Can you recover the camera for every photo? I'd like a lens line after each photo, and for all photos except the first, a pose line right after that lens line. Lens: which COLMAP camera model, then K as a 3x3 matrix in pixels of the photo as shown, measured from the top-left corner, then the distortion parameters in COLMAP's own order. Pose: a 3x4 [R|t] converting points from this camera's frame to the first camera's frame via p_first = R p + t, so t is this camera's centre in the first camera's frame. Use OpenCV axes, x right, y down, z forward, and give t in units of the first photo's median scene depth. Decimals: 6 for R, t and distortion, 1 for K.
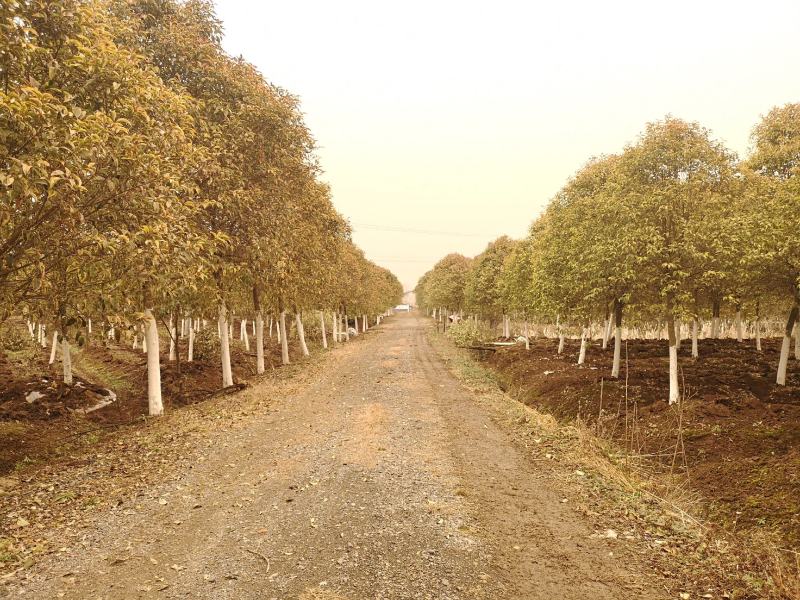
lens RADIAL K [[621.4, 0, 400.0], [0, 621.4, 300.0], [0, 0, 1]] dist [0.069878, -0.061004]
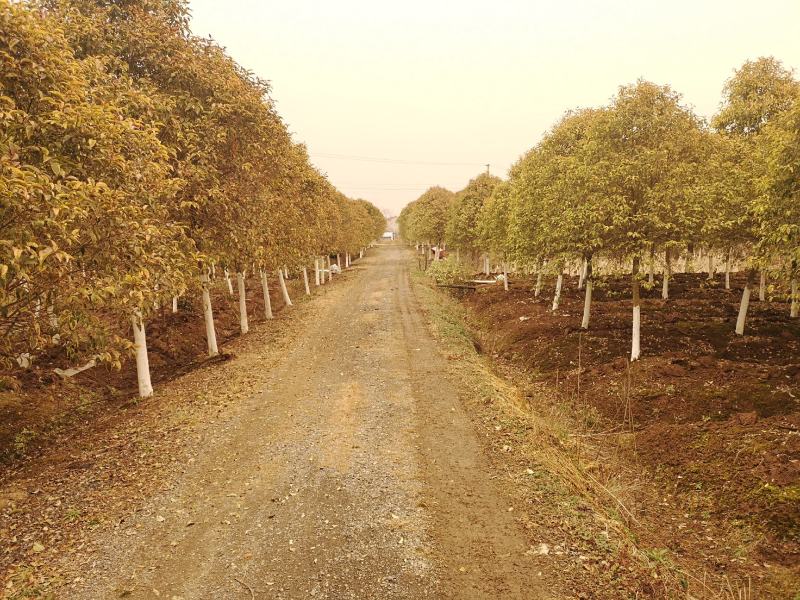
lens RADIAL K [[621.4, 0, 400.0], [0, 621.4, 300.0], [0, 0, 1]] dist [0.069878, -0.061004]
pose [[0.999595, -0.015856, 0.023629, 0.017753], [0.012861, 0.992459, 0.121902, -0.098388], [-0.025384, -0.121549, 0.992261, -0.044886]]
